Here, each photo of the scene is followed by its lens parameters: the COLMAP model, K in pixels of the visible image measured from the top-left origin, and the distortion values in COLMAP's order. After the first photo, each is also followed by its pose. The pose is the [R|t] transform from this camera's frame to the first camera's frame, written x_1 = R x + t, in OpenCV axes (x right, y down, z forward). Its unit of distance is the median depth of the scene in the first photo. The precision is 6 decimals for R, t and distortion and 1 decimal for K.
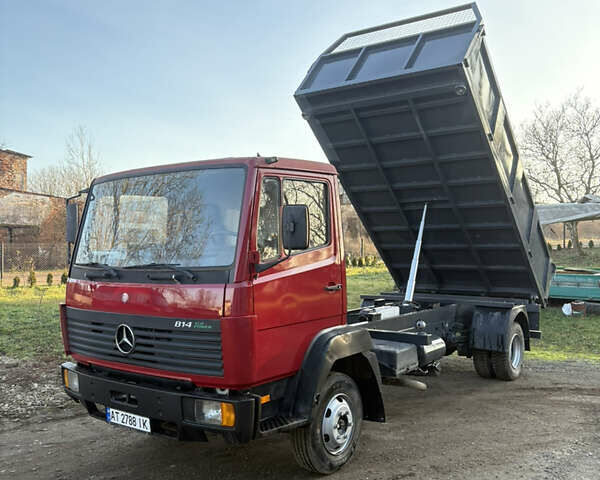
lens RADIAL K [[625.2, 0, 300.0], [0, 625.2, 240.0], [0, 0, 1]] dist [0.010333, 0.019849]
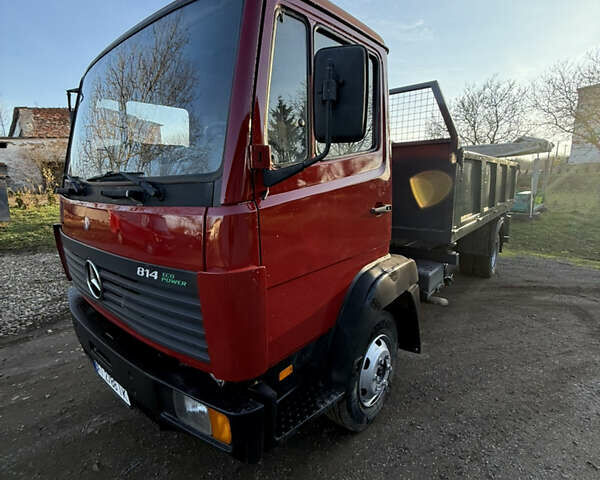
lens RADIAL K [[316.1, 0, 300.0], [0, 316.1, 240.0], [0, 0, 1]] dist [0.021266, 0.000336]
pose [[0.998757, 0.009491, -0.048925, -0.016979], [0.000410, 0.980103, 0.198490, 0.028671], [0.049835, -0.198263, 0.978881, 0.478979]]
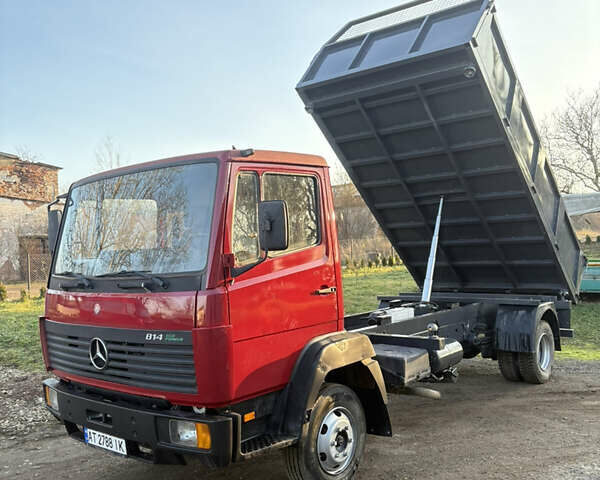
lens RADIAL K [[625.2, 0, 300.0], [0, 625.2, 240.0], [0, 0, 1]] dist [0.010333, 0.019849]
pose [[0.997794, -0.035090, -0.056360, 0.054200], [0.034941, 0.999383, -0.003631, 0.003188], [0.056453, 0.001654, 0.998404, 0.068870]]
